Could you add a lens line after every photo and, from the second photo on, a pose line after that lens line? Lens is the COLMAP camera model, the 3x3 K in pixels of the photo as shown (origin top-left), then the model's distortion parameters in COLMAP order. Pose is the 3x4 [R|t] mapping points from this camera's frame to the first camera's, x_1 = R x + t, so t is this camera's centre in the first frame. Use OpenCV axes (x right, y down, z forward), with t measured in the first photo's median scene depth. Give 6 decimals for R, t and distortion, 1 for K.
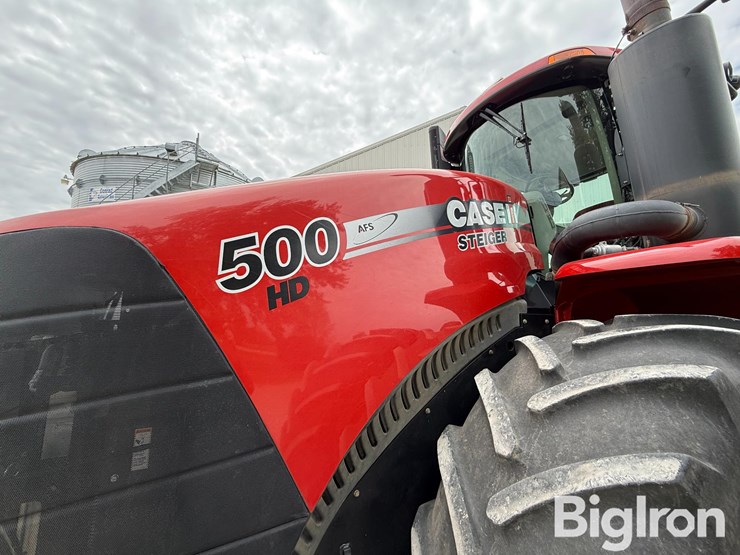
lens RADIAL K [[302.1, 0, 369.7], [0, 302.1, 279.2], [0, 0, 1]] dist [0.000242, -0.000316]
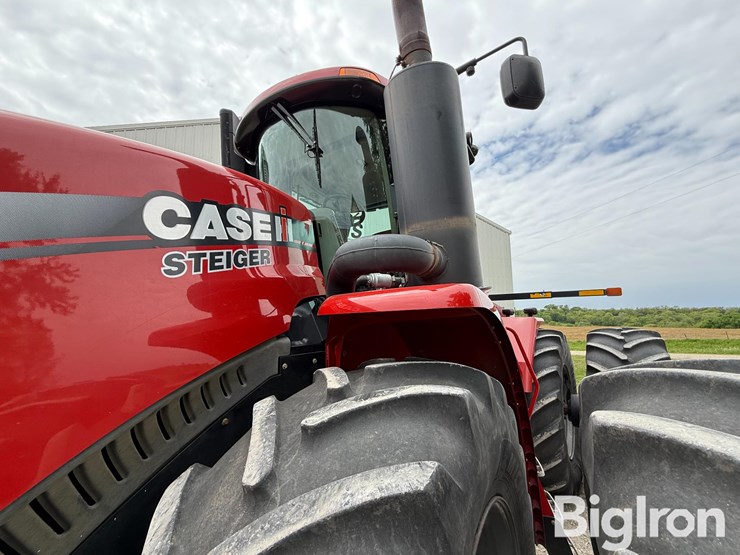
lens RADIAL K [[302.1, 0, 369.6], [0, 302.1, 279.4], [0, 0, 1]] dist [0.000242, -0.000316]
pose [[0.851814, 0.049235, 0.521525, 0.270929], [-0.039268, 0.998774, -0.030152, -0.071773], [-0.522370, 0.005204, 0.852703, 0.200171]]
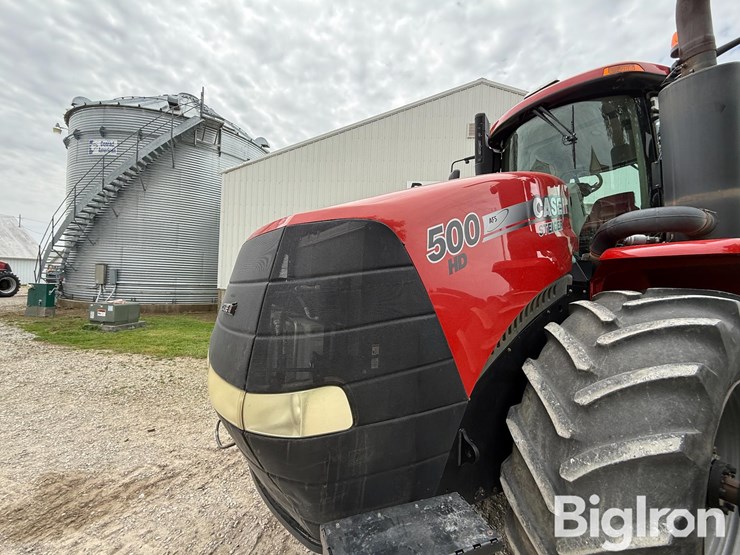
lens RADIAL K [[302.1, 0, 368.2], [0, 302.1, 280.3], [0, 0, 1]] dist [0.000242, -0.000316]
pose [[0.998330, 0.040065, 0.041628, -0.417714], [-0.044379, 0.993107, 0.108482, -0.010186], [-0.036995, -0.110148, 0.993226, -0.270095]]
